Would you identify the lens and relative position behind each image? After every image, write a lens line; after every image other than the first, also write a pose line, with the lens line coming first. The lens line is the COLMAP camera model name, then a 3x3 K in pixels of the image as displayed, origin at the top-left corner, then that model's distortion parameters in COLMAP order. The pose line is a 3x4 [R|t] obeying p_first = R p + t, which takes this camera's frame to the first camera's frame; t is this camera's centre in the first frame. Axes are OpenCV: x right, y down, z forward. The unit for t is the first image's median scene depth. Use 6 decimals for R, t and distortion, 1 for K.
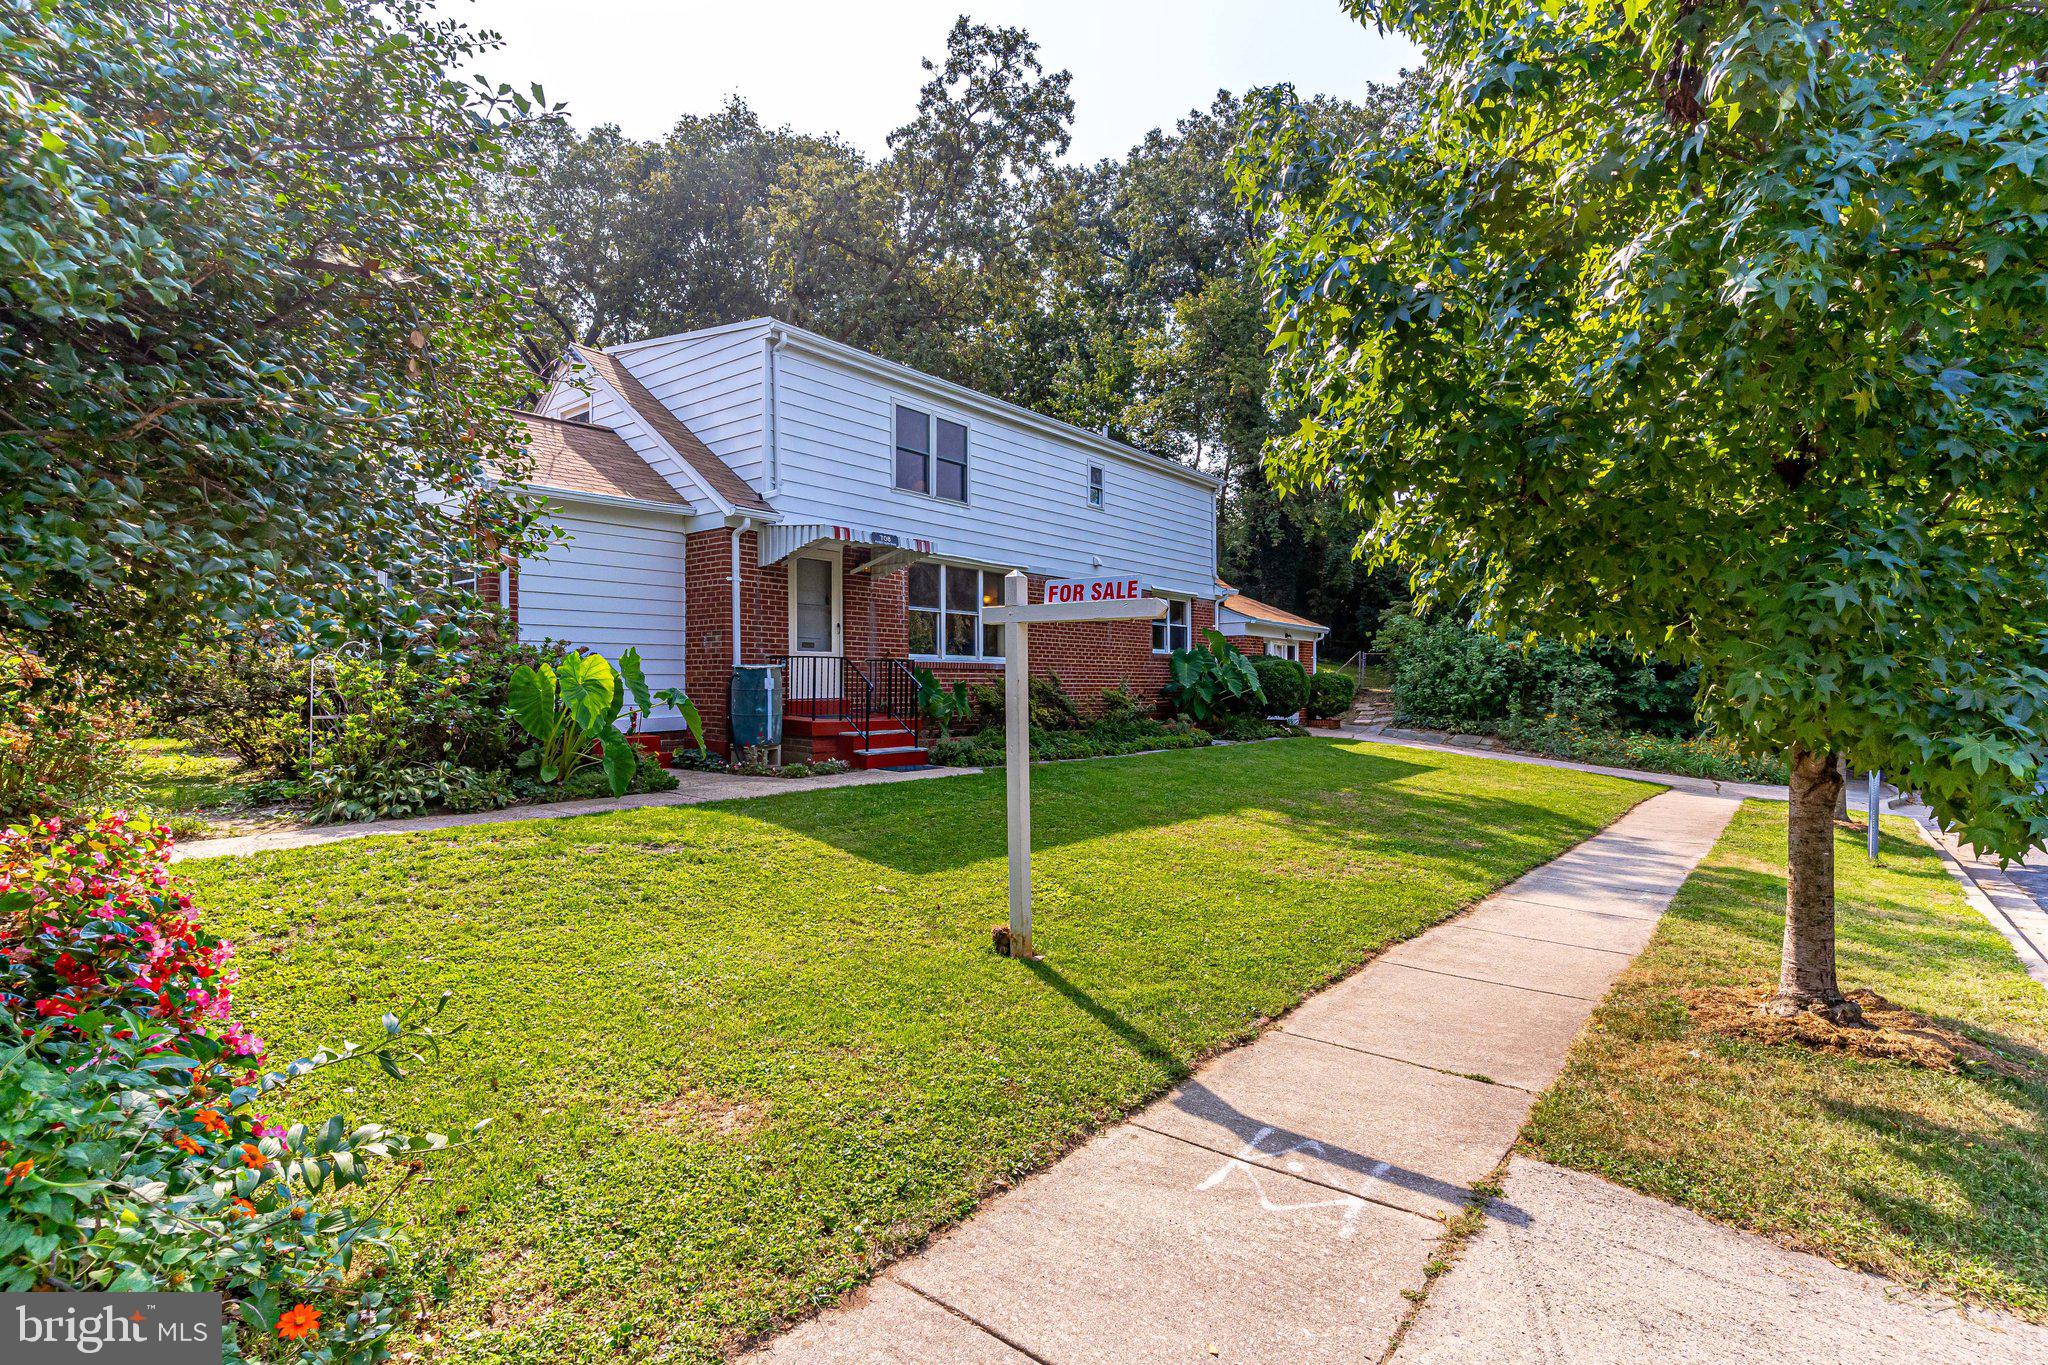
lens RADIAL K [[1017.1, 0, 1027.3], [0, 1017.1, 698.2], [0, 0, 1]] dist [0.000598, -0.000223]
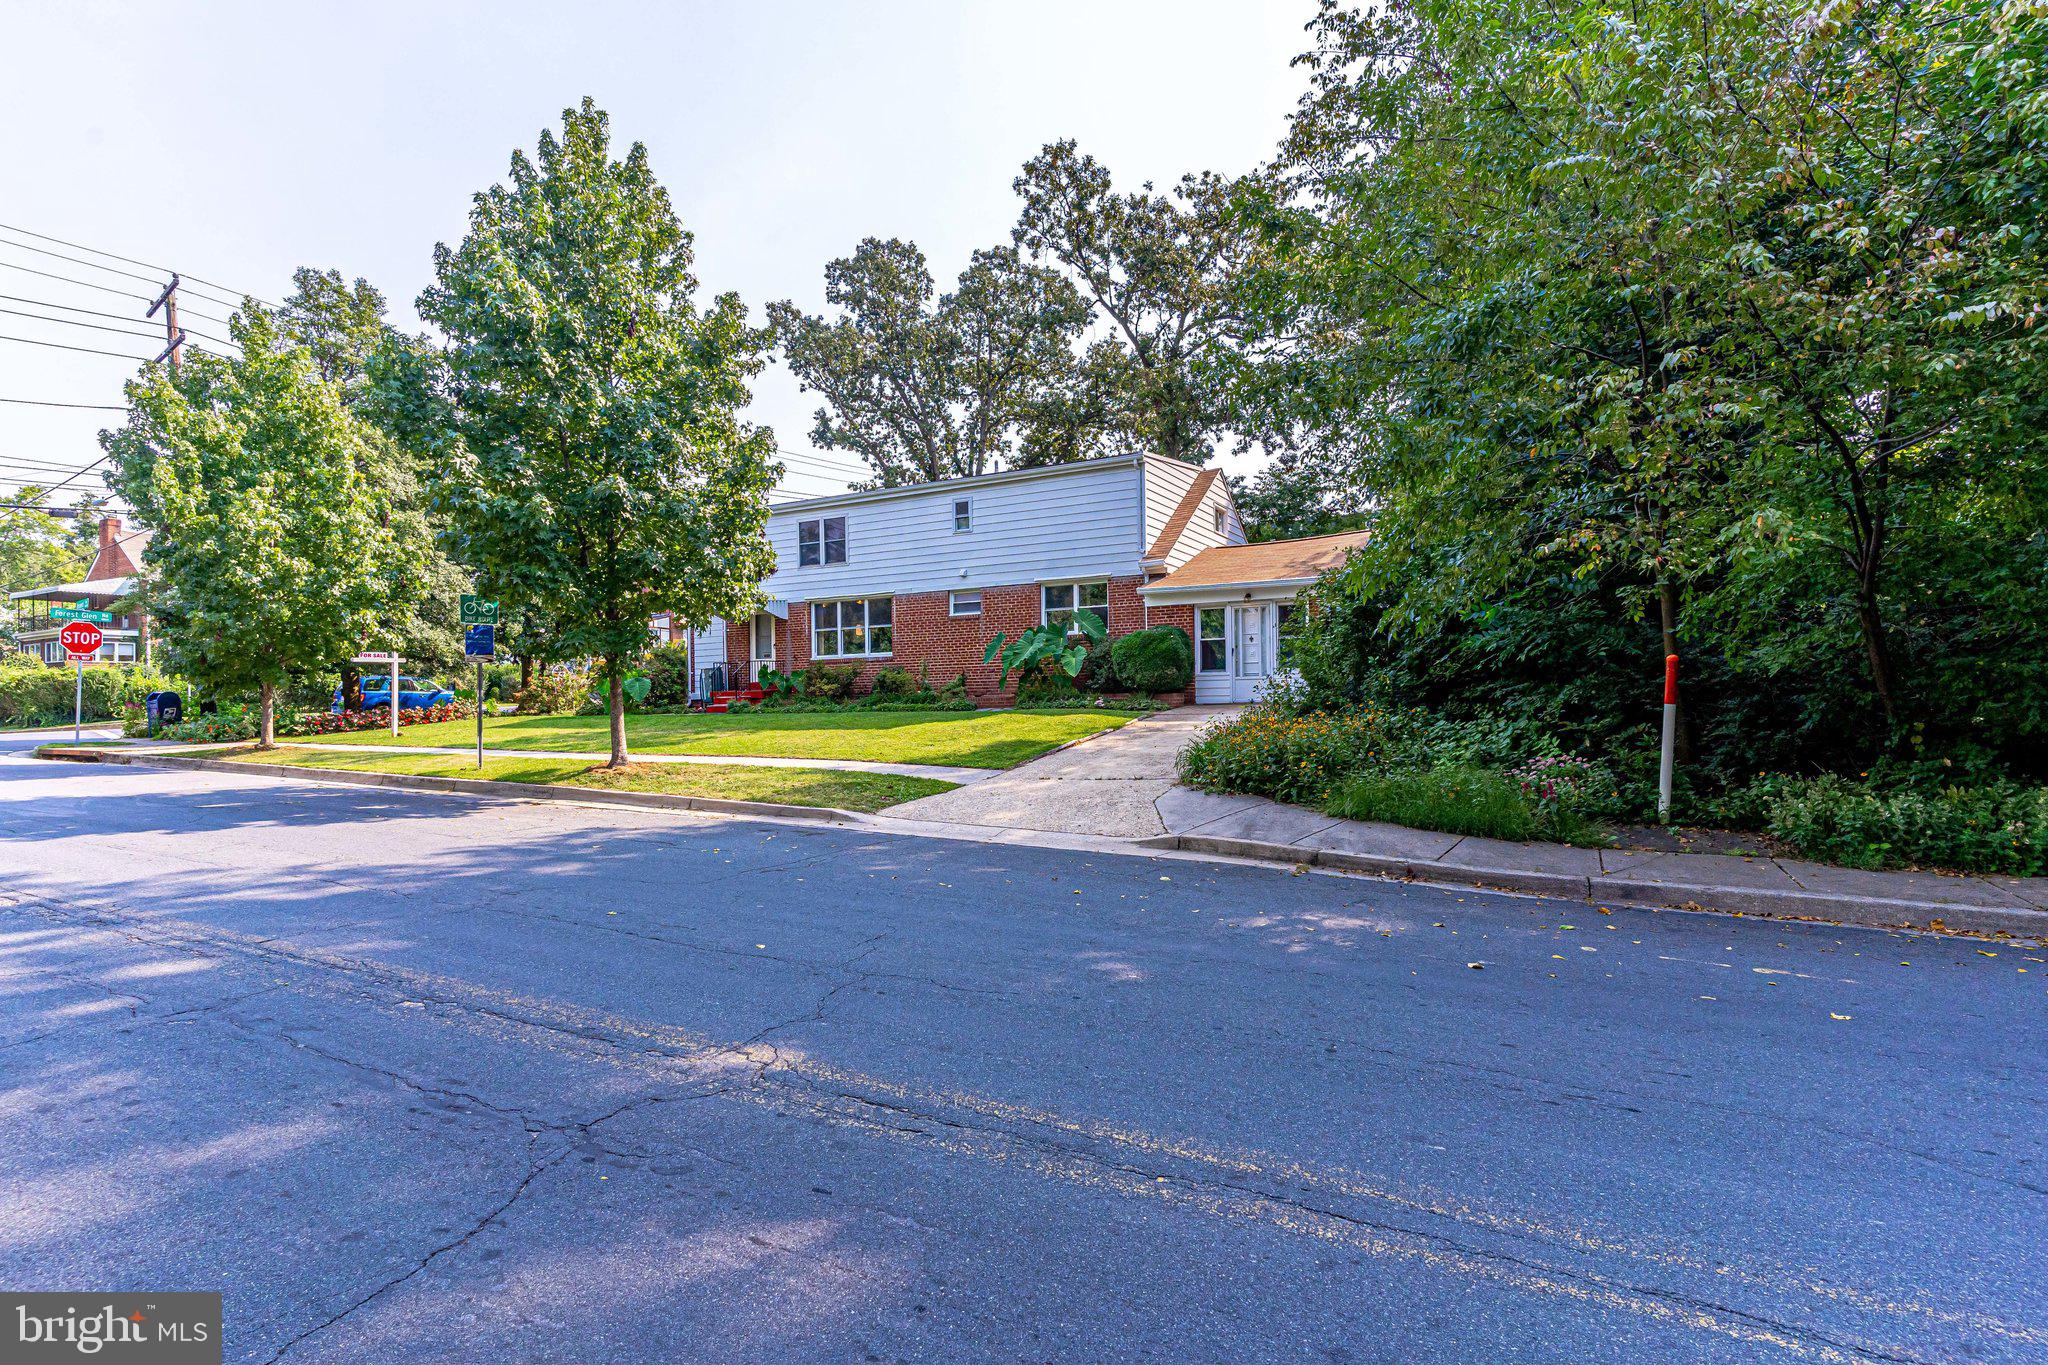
lens RADIAL K [[983.8, 0, 1031.4], [0, 983.8, 693.5], [0, 0, 1]] dist [0.001058, 0.000207]
pose [[0.175133, -0.009811, -0.984496, 1.917914], [0.011810, 0.999899, -0.007864, 0.047568], [0.984474, -0.010250, 0.175231, 1.232163]]
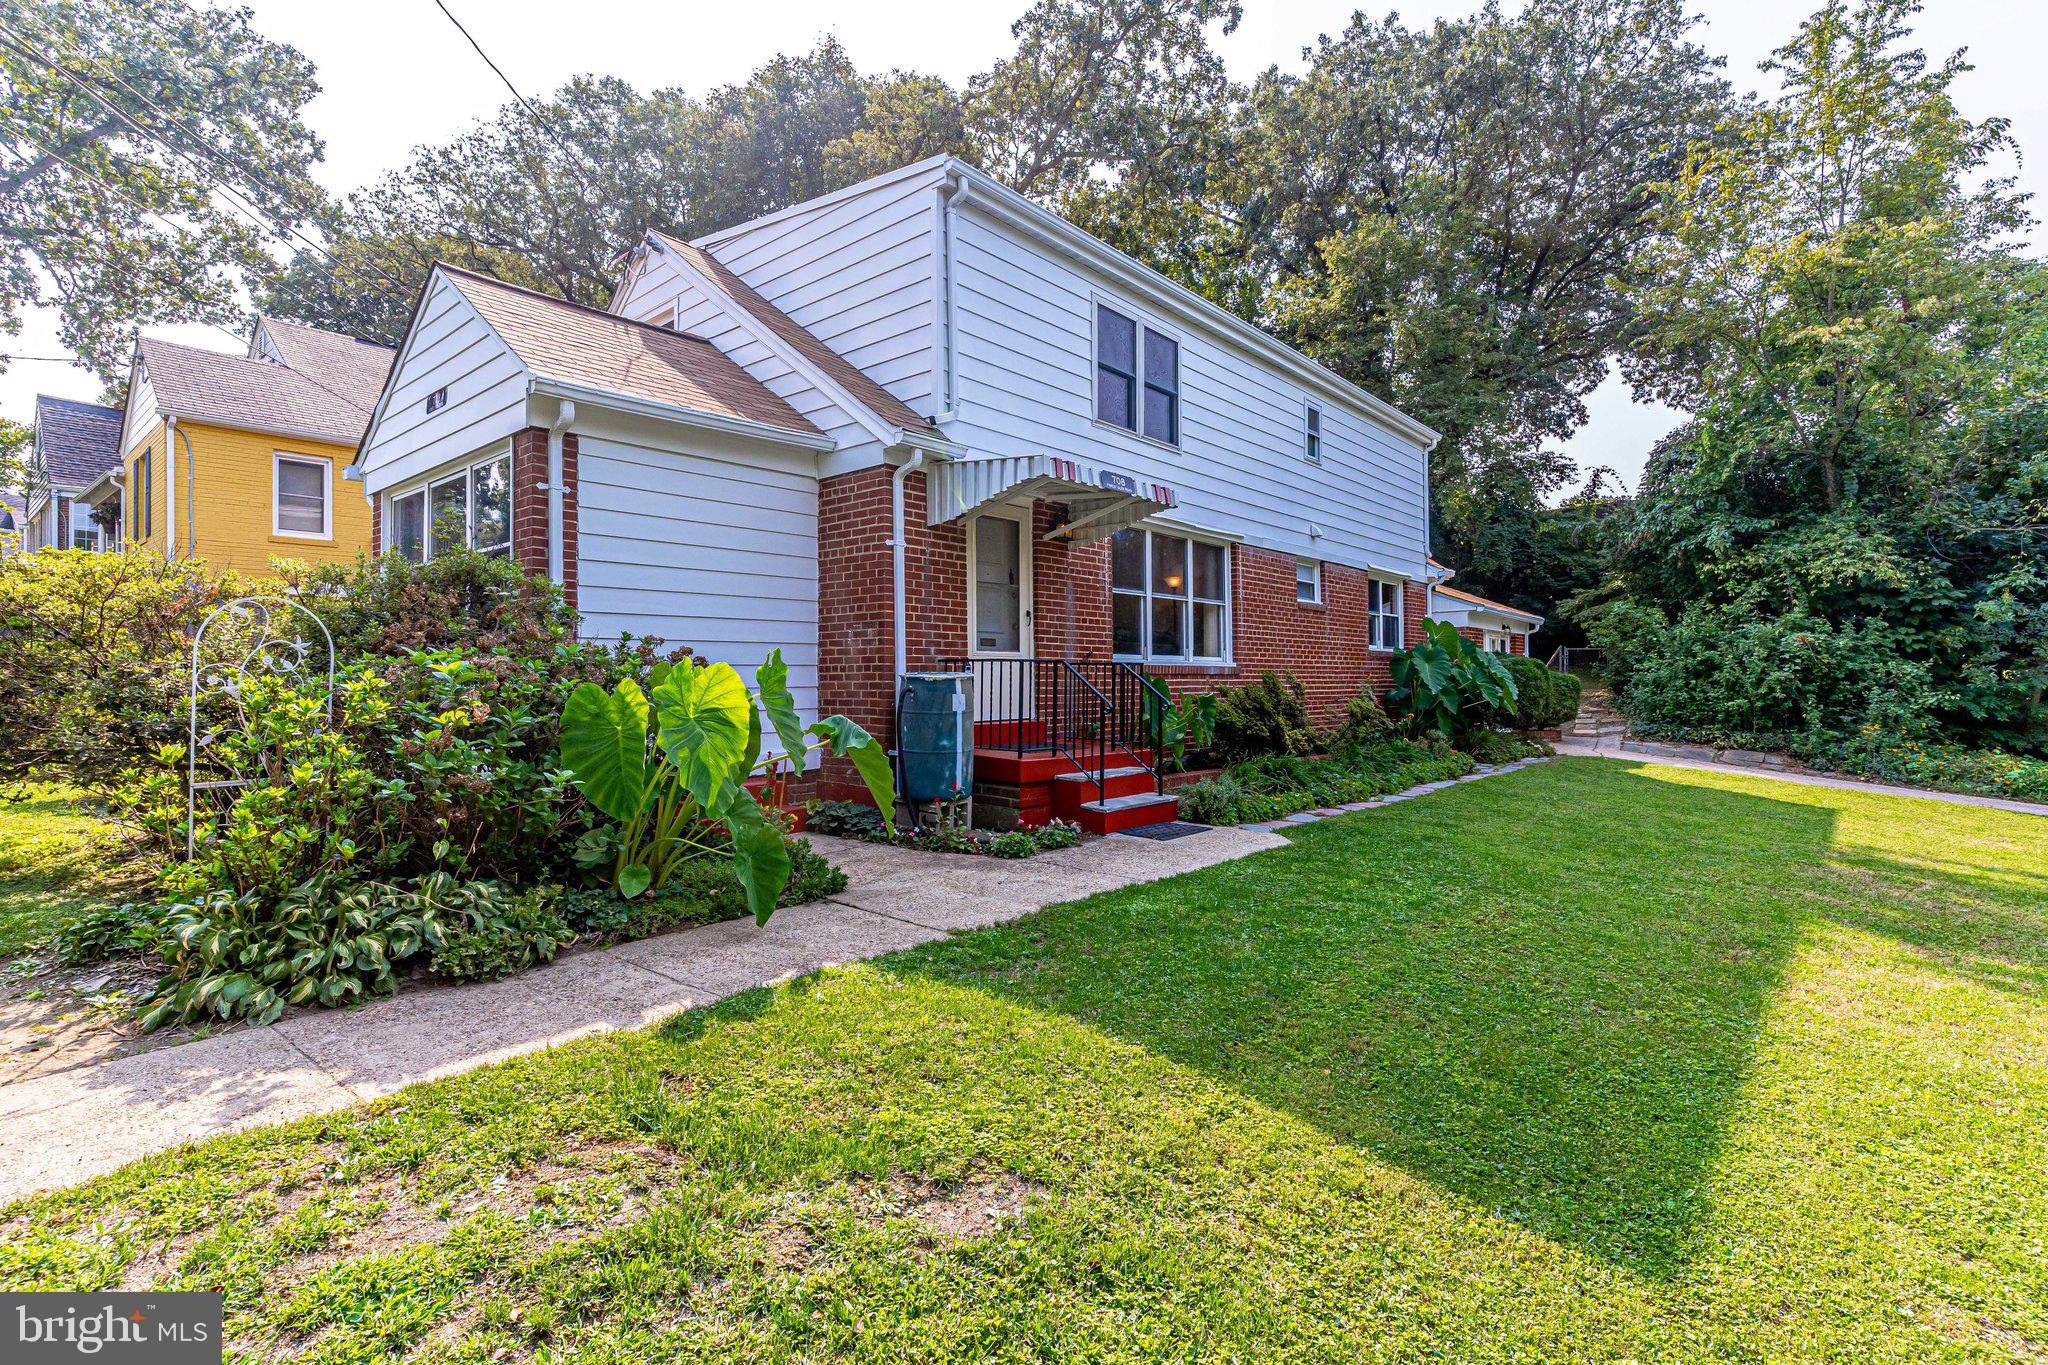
lens RADIAL K [[1003.2, 0, 1024.0], [0, 1003.2, 682.5], [0, 0, 1]] dist [0.000465, 0.000214]
pose [[0.999039, -0.003458, -0.043688, -0.168864], [0.003006, 0.999941, -0.010406, -0.018489], [0.043721, 0.010265, 0.998991, 0.335573]]
